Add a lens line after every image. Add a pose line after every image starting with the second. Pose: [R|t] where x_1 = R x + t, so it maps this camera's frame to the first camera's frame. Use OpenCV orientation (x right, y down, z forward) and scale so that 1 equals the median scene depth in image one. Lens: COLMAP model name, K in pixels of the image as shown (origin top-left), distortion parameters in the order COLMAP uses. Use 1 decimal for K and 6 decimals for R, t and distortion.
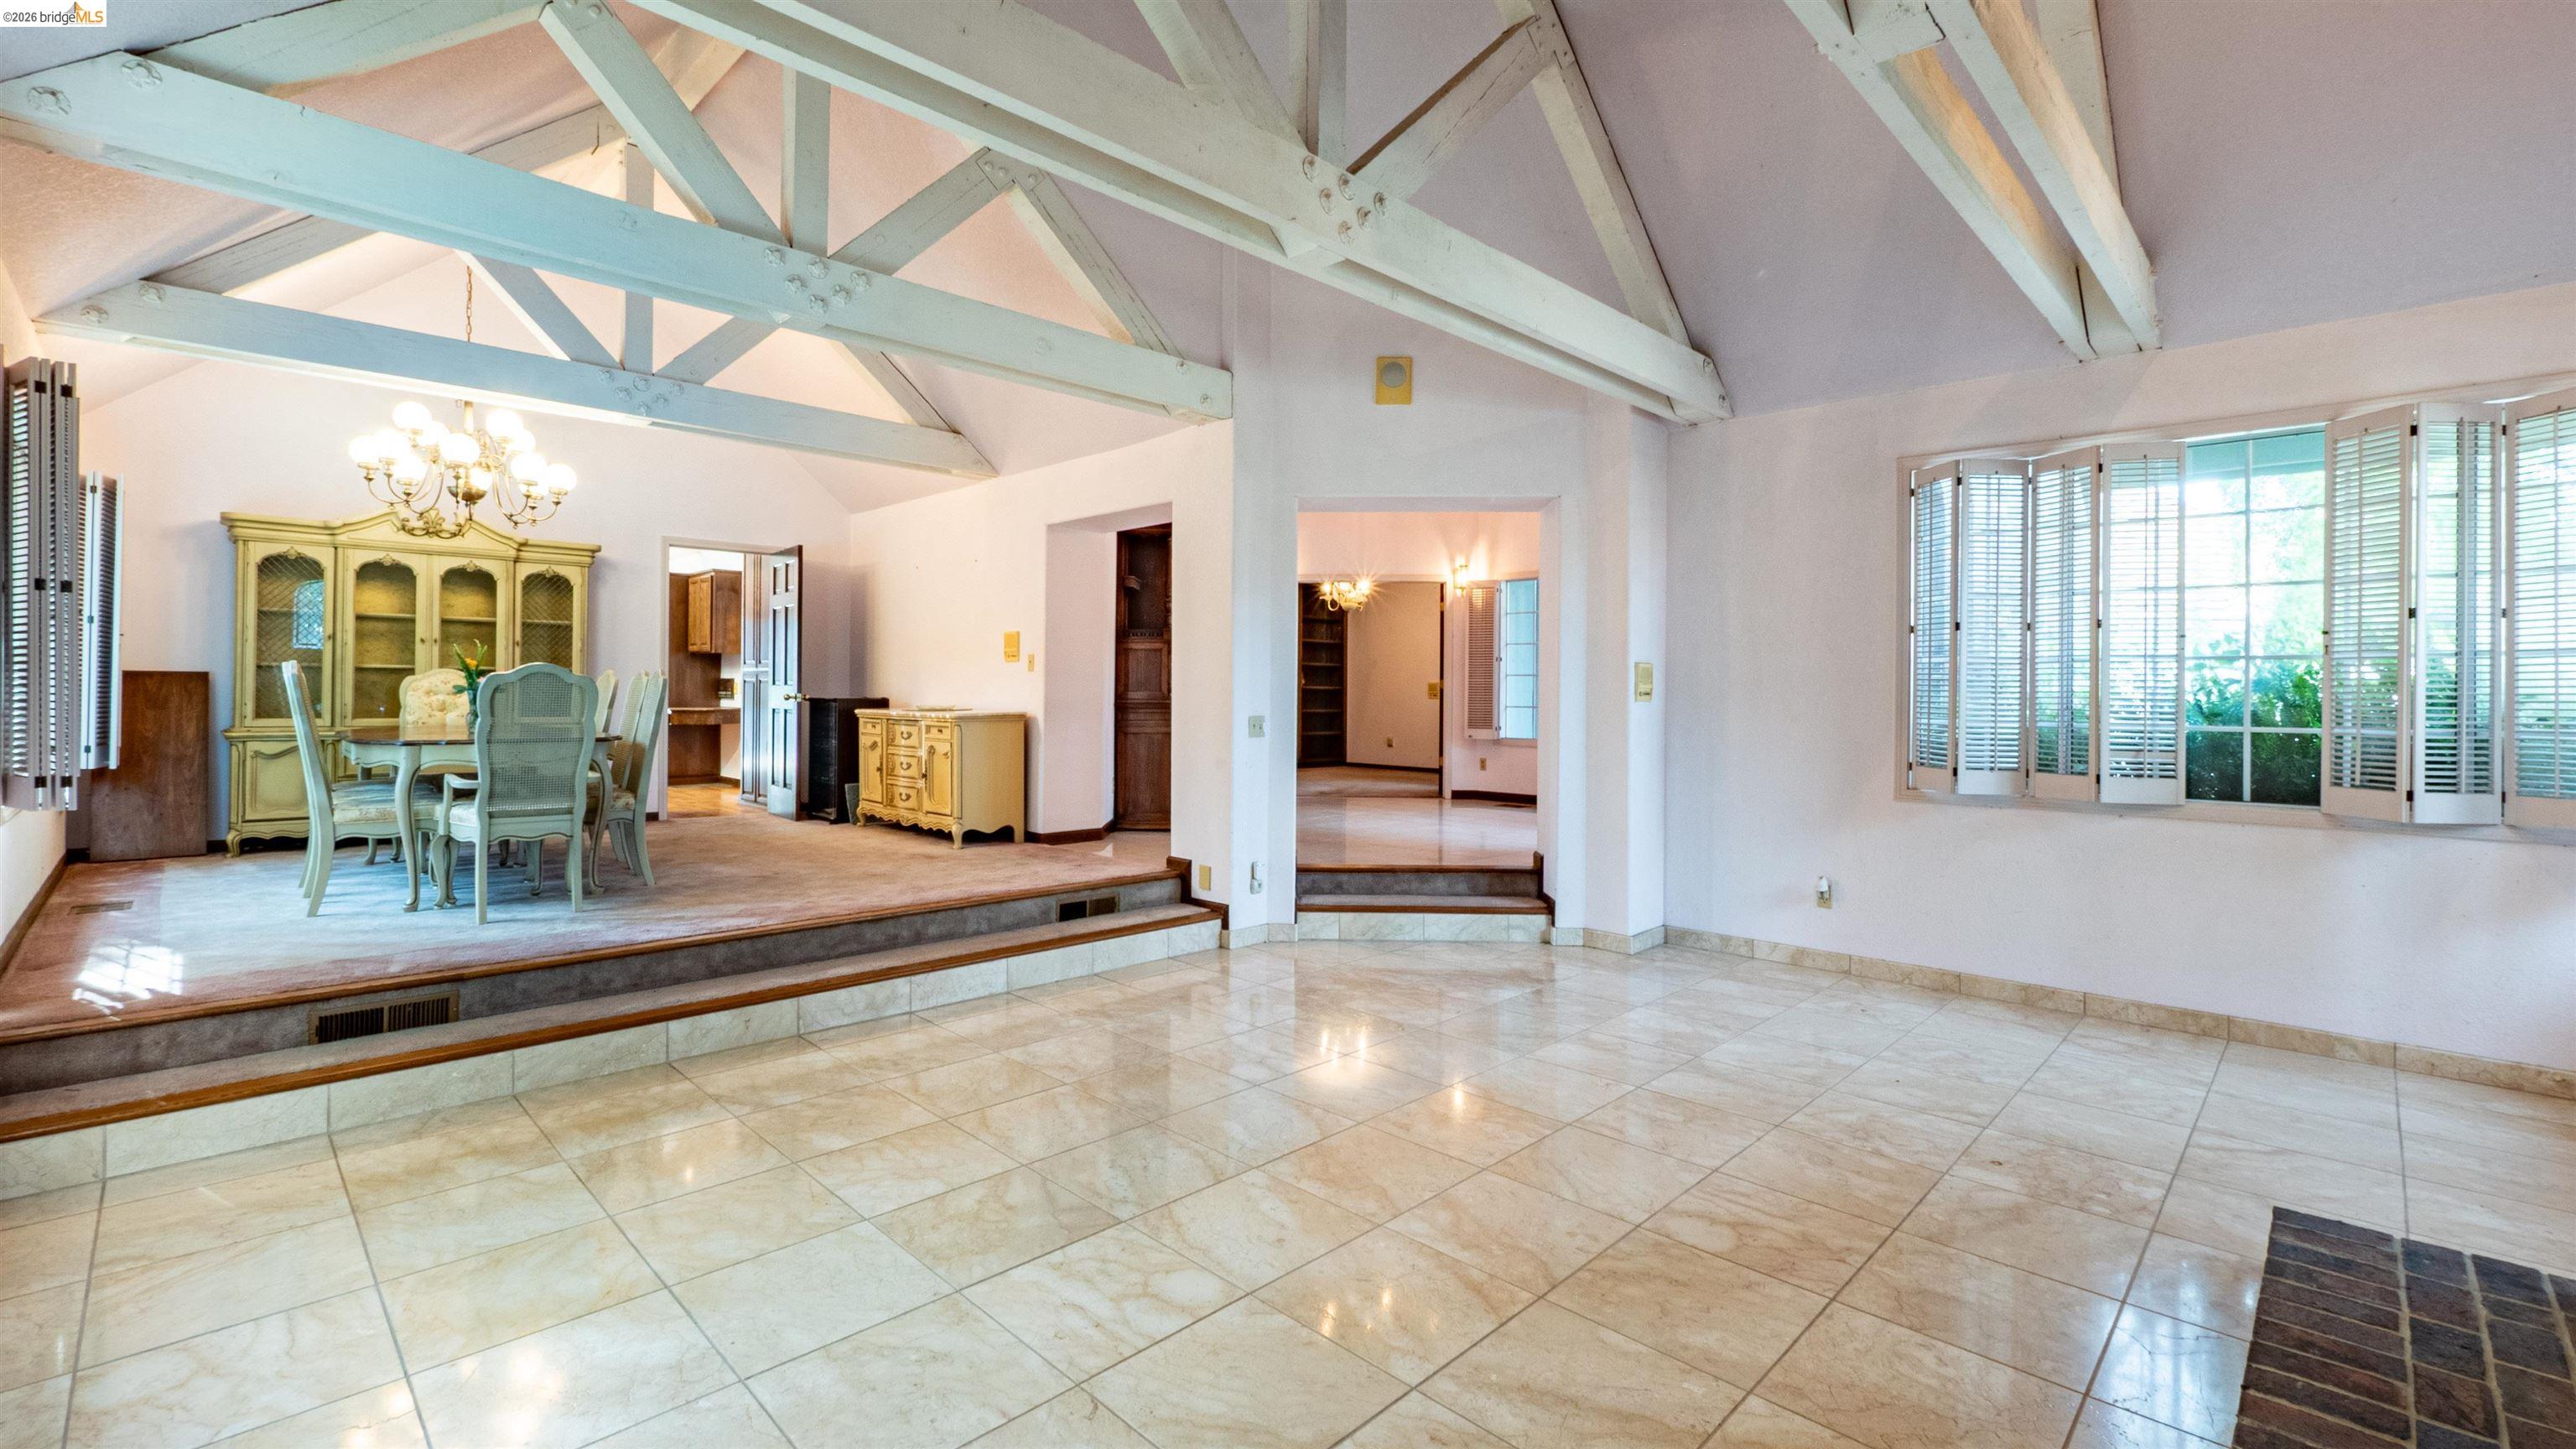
lens RADIAL K [[1101.1, 0, 1288.0], [0, 1101.1, 697.4], [0, 0, 1]] dist [-0.002253, 0.000271]
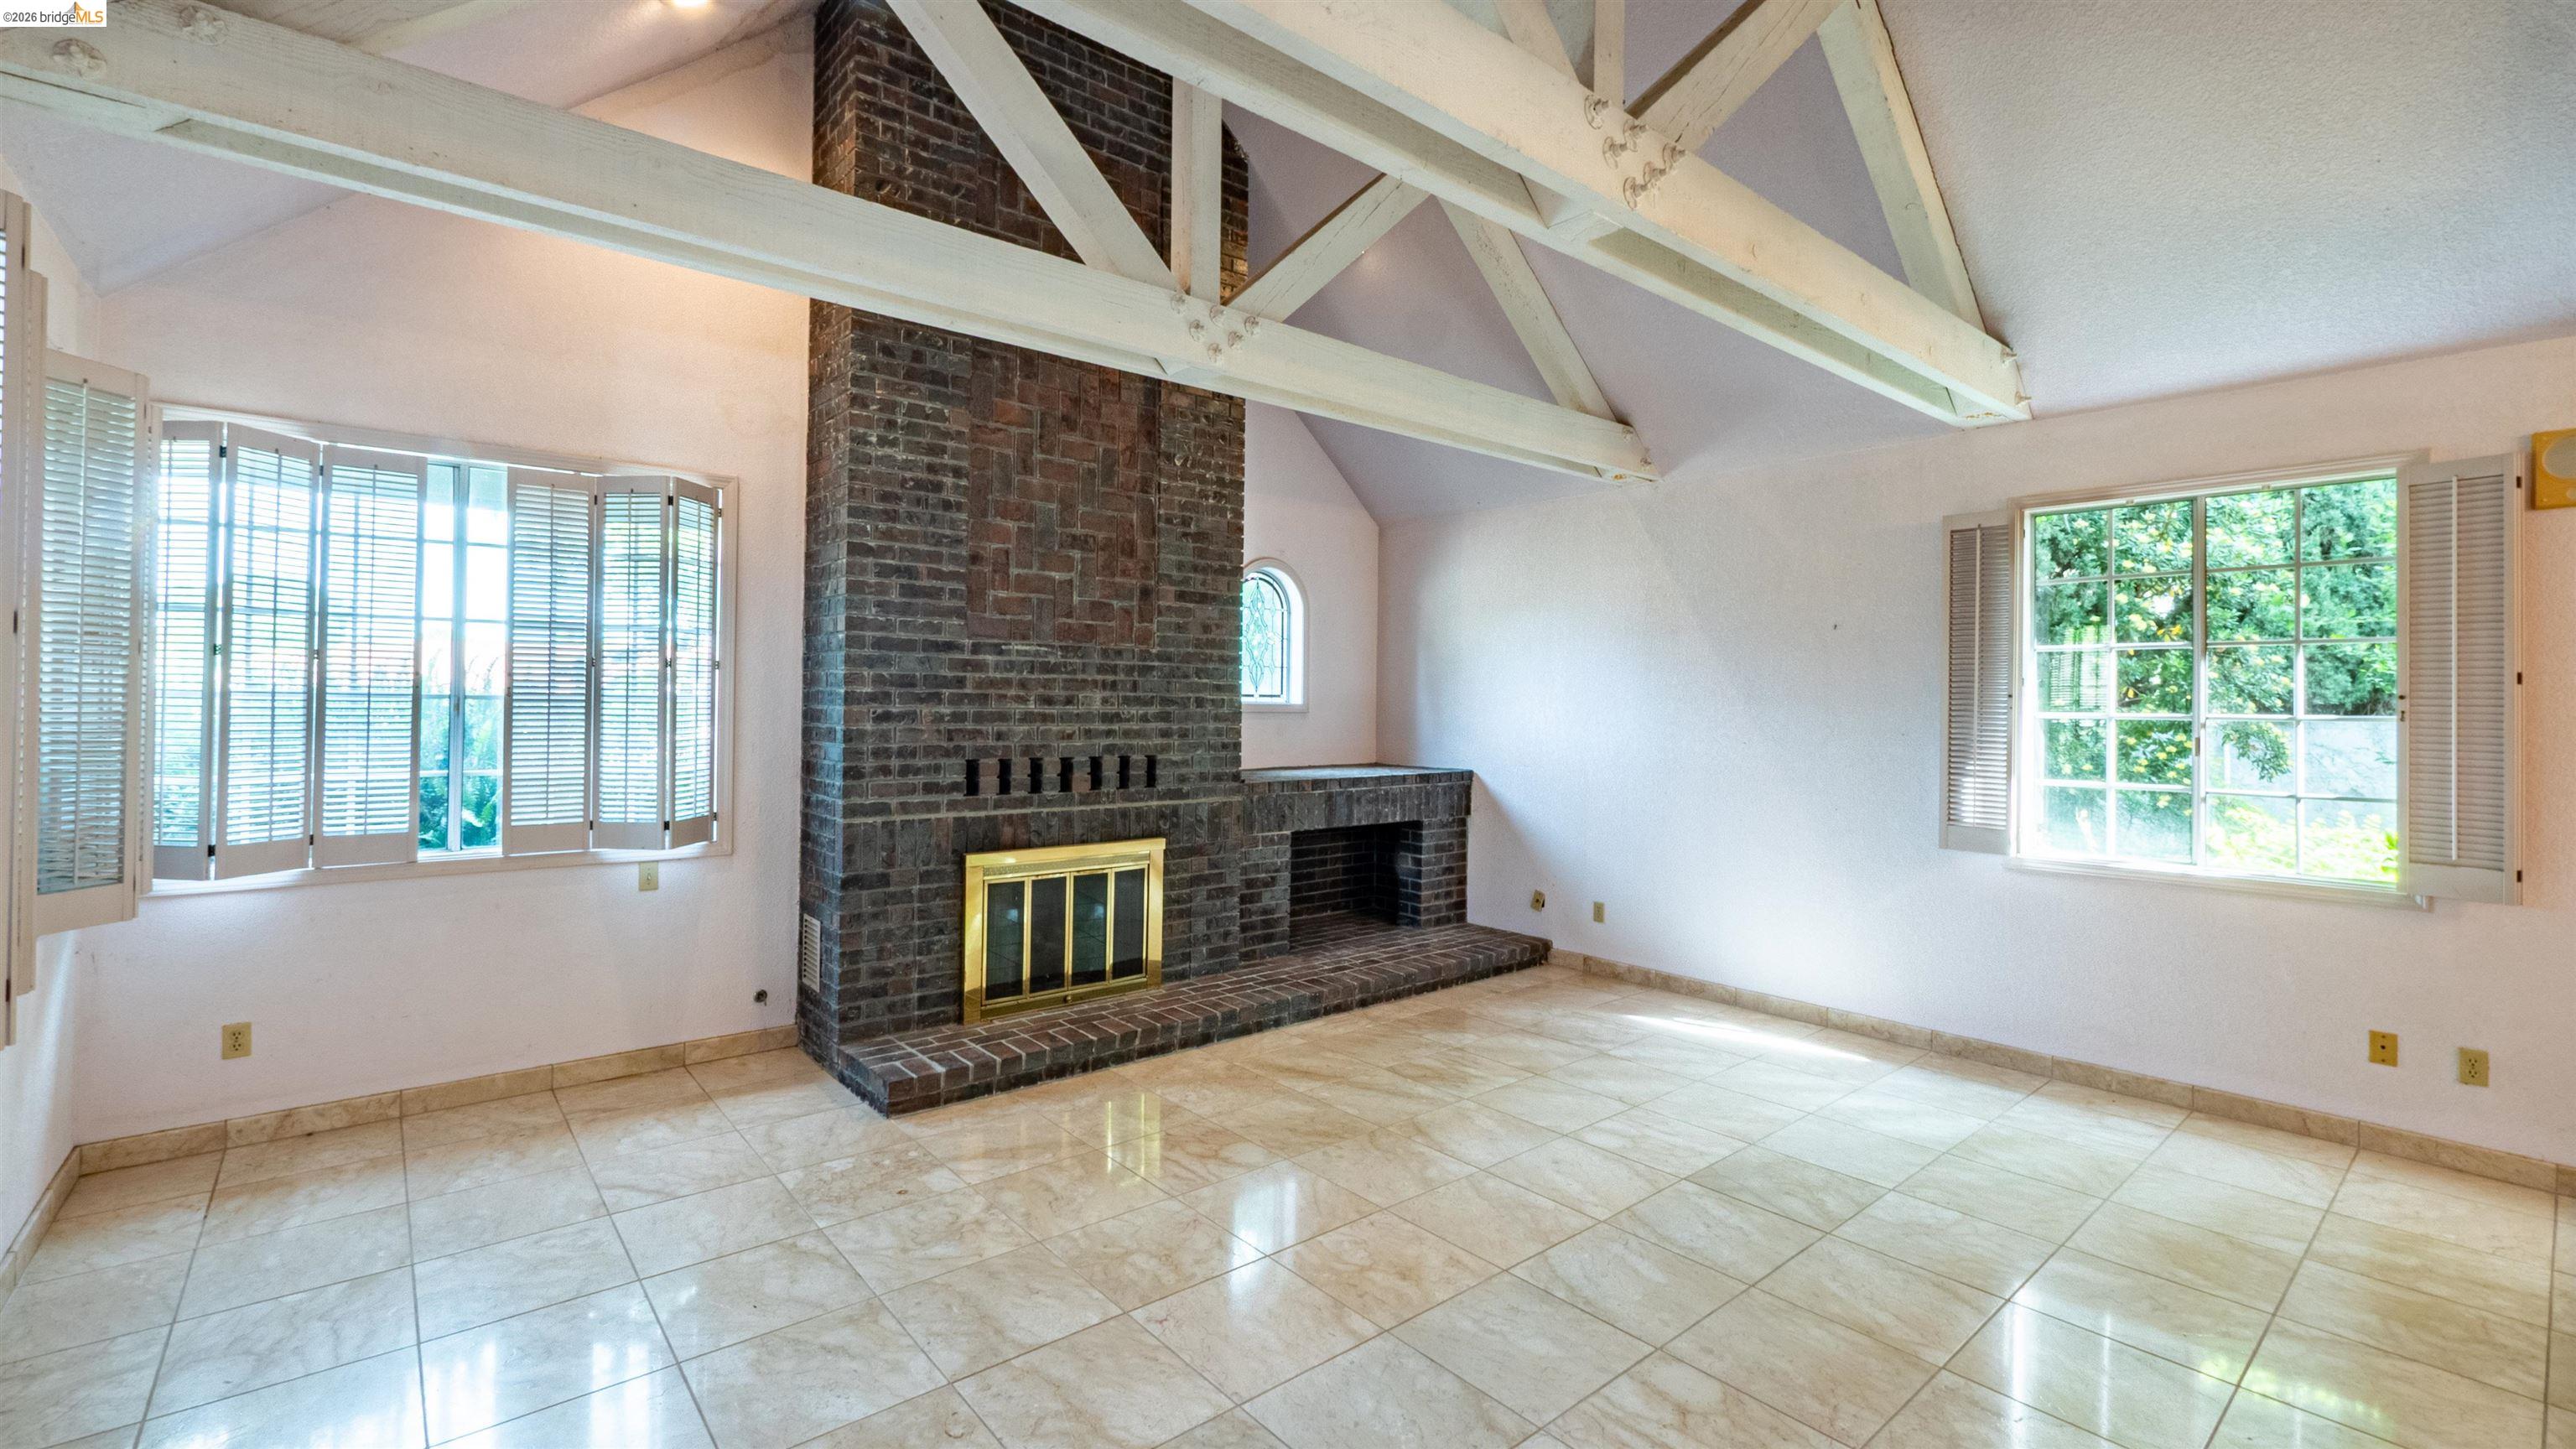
lens RADIAL K [[1101.1, 0, 1293.1], [0, 1101.1, 706.7], [0, 0, 1]] dist [-0.002253, 0.000271]
pose [[-0.995917, -0.021999, 0.087553, 0.186852], [-0.021294, 0.999733, 0.008974, -0.071793], [-0.087727, 0.007073, -0.996119, 2.111220]]
